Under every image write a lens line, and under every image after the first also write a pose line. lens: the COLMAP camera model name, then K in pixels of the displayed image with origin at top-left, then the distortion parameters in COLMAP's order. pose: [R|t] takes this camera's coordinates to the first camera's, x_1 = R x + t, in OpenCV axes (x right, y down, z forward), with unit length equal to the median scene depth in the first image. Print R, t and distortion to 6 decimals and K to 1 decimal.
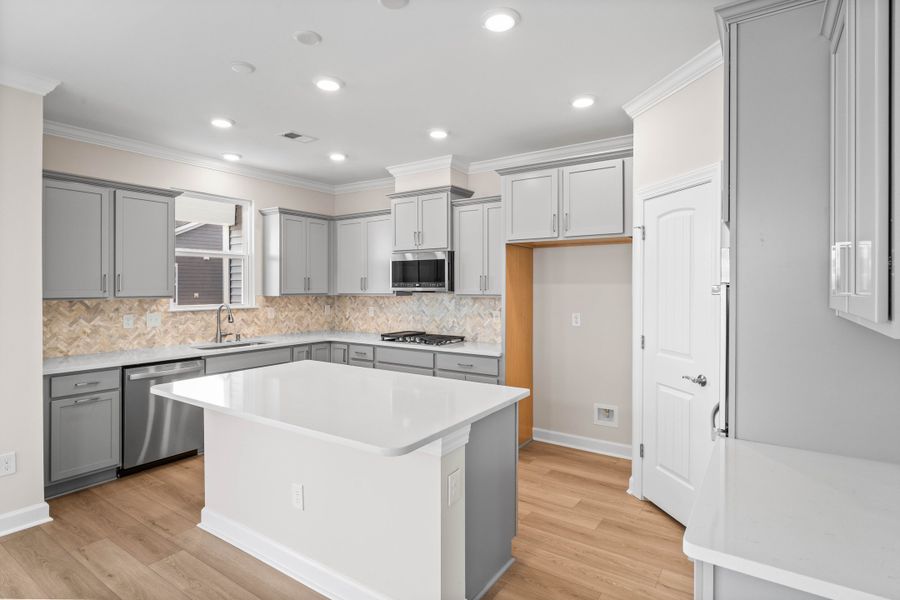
lens RADIAL K [[473.7, 0, 446.0], [0, 473.7, 288.9], [0, 0, 1]] dist [-0.003183, -0.001359]
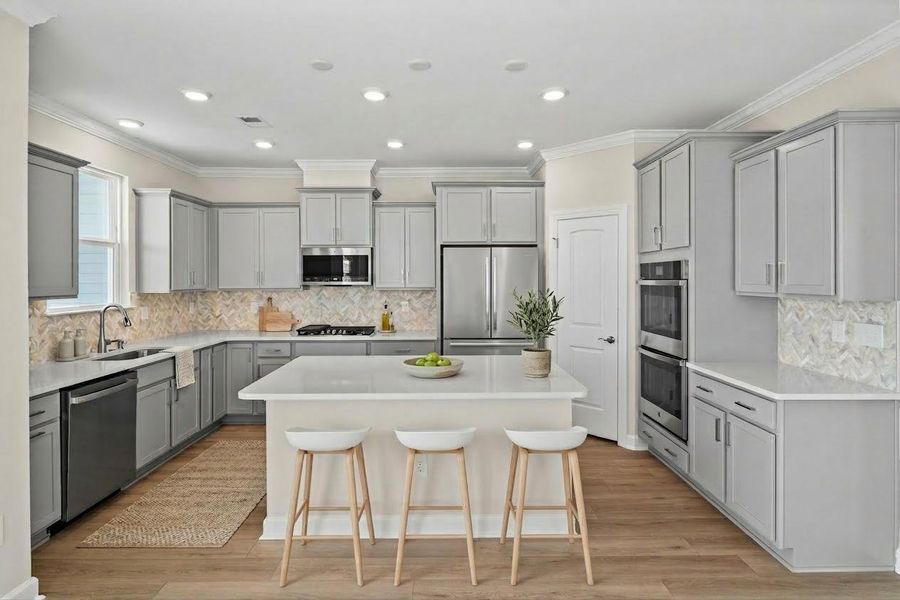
lens RADIAL K [[473.7, 0, 449.8], [0, 473.7, 280.4], [0, 0, 1]] dist [-0.003183, -0.001359]
pose [[0.814441, -0.005363, 0.580222, -0.516264], [0.005762, 0.999983, 0.001156, -0.006203], [-0.580218, 0.002402, 0.814458, 0.014235]]
